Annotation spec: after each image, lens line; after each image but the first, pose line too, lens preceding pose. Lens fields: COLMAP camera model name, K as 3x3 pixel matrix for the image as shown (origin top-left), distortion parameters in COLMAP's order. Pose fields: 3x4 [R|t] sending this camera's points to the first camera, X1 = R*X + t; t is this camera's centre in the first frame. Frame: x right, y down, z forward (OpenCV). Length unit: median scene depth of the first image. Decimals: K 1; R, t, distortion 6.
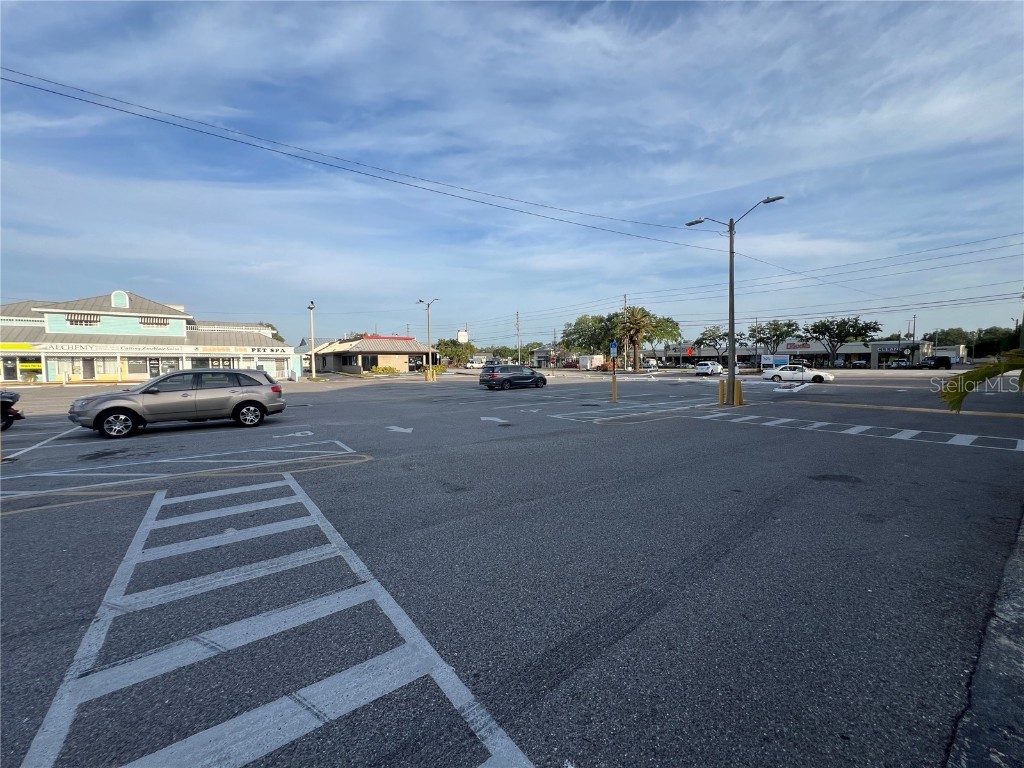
lens RADIAL K [[409.2, 0, 525.2], [0, 409.2, 403.6], [0, 0, 1]] dist [0.001738, -0.000064]
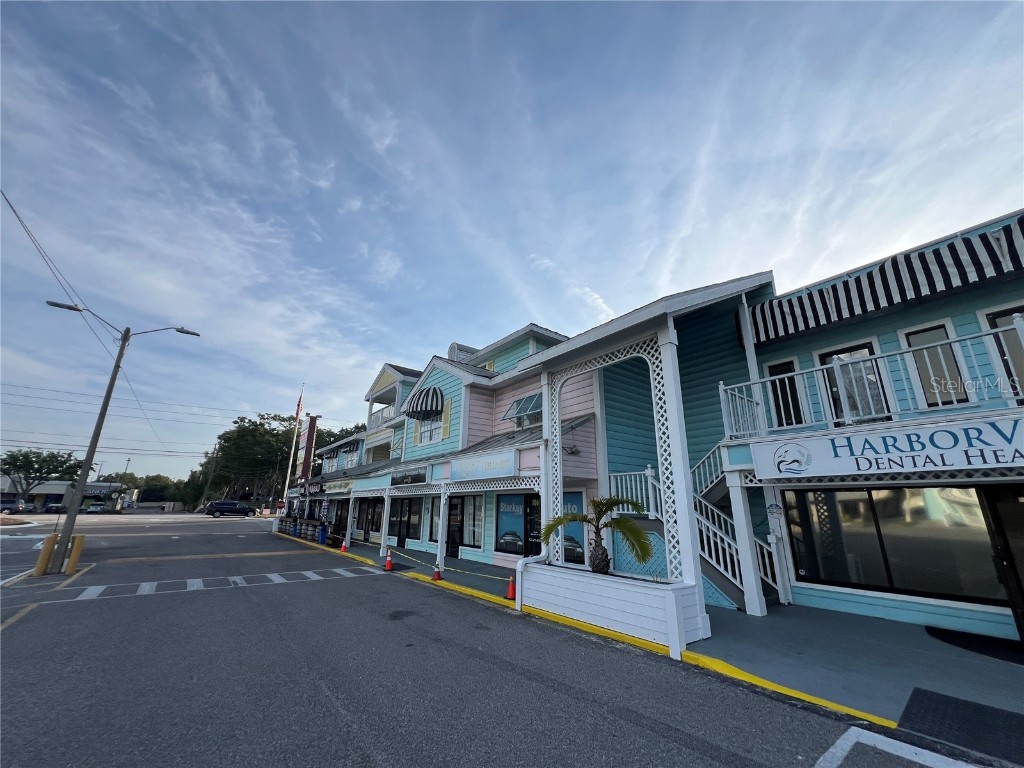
lens RADIAL K [[409.2, 0, 513.3], [0, 409.2, 384.5], [0, 0, 1]] dist [0.001738, -0.000064]
pose [[0.001159, 0.300004, 0.953937, -0.164953], [0.082898, 0.950626, -0.299063, -0.020742], [-0.996557, 0.079426, -0.023768, 0.168183]]
